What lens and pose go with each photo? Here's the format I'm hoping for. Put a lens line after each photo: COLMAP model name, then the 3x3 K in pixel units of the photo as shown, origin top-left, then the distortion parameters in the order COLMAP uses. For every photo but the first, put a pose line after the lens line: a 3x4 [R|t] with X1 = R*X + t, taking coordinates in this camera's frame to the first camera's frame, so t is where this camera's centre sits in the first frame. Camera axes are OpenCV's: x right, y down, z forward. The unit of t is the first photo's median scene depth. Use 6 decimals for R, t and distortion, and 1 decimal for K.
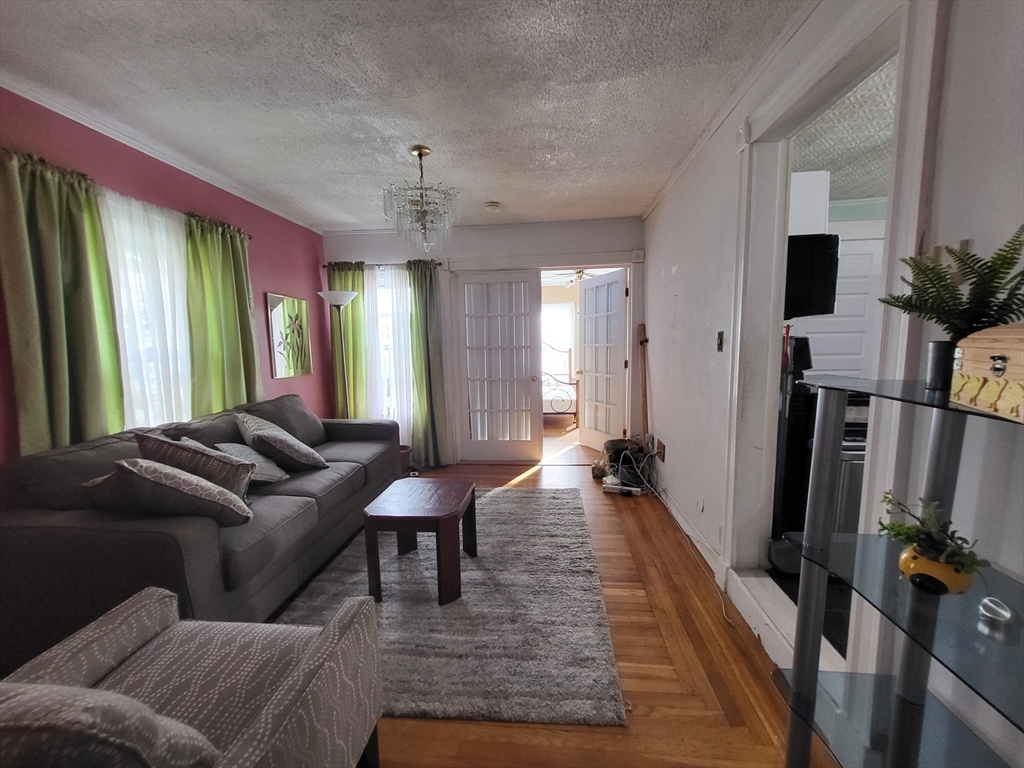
lens RADIAL K [[397.8, 0, 519.7], [0, 397.8, 392.4], [0, 0, 1]] dist [0.000456, -0.000283]
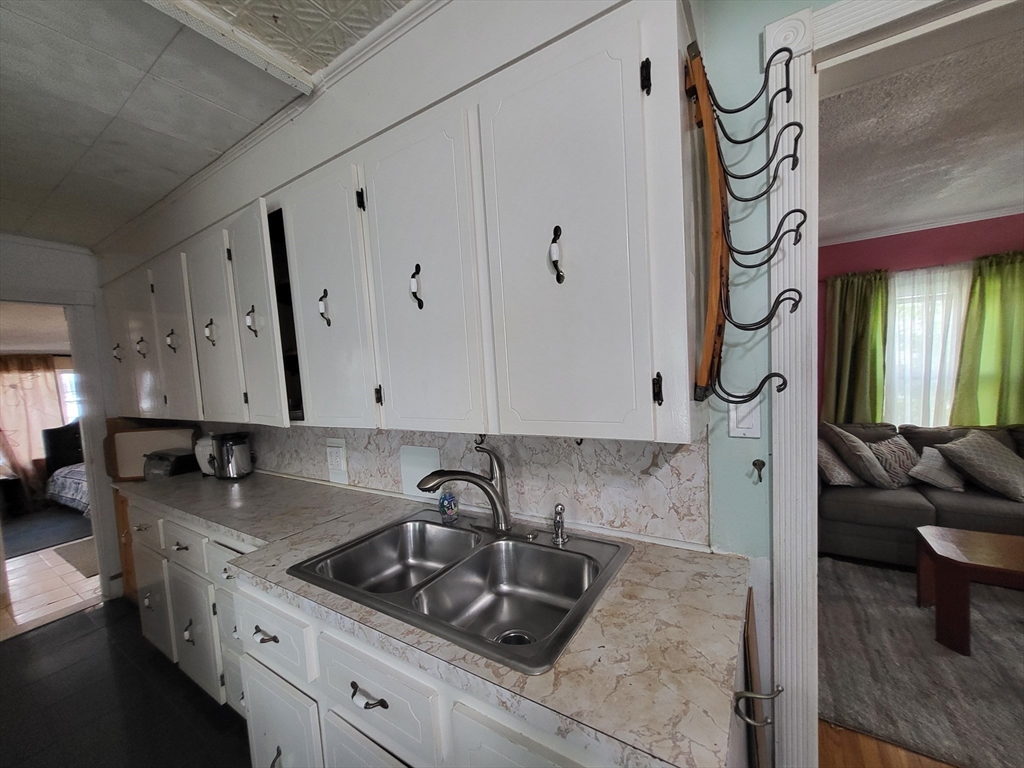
lens RADIAL K [[397.8, 0, 519.9], [0, 397.8, 388.9], [0, 0, 1]] dist [0.000456, -0.000283]
pose [[-0.454707, 0.097674, -0.885269, 0.673997], [-0.044293, 0.990259, 0.132008, -0.116702], [0.889539, 0.099236, -0.445952, 0.257778]]
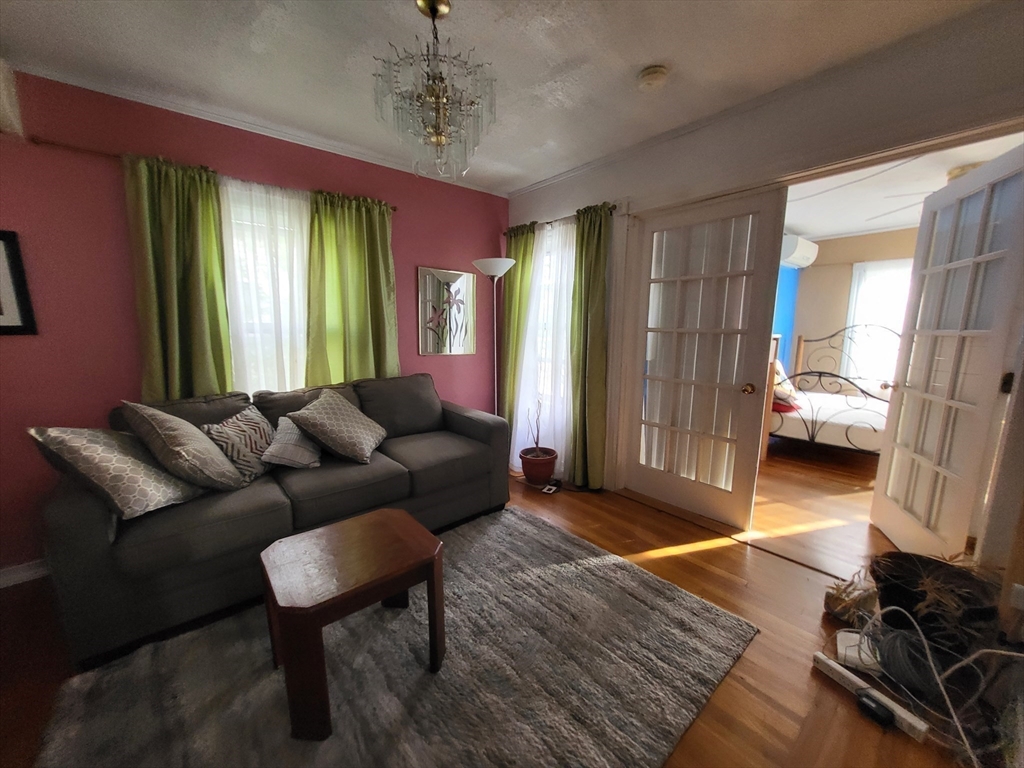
lens RADIAL K [[397.8, 0, 512.1], [0, 397.8, 392.8], [0, 0, 1]] dist [0.000456, -0.000283]
pose [[0.709246, 0.140784, -0.690761, 0.243039], [-0.104026, 0.990030, 0.094969, -0.060653], [0.697244, 0.004501, 0.716820, 0.464304]]
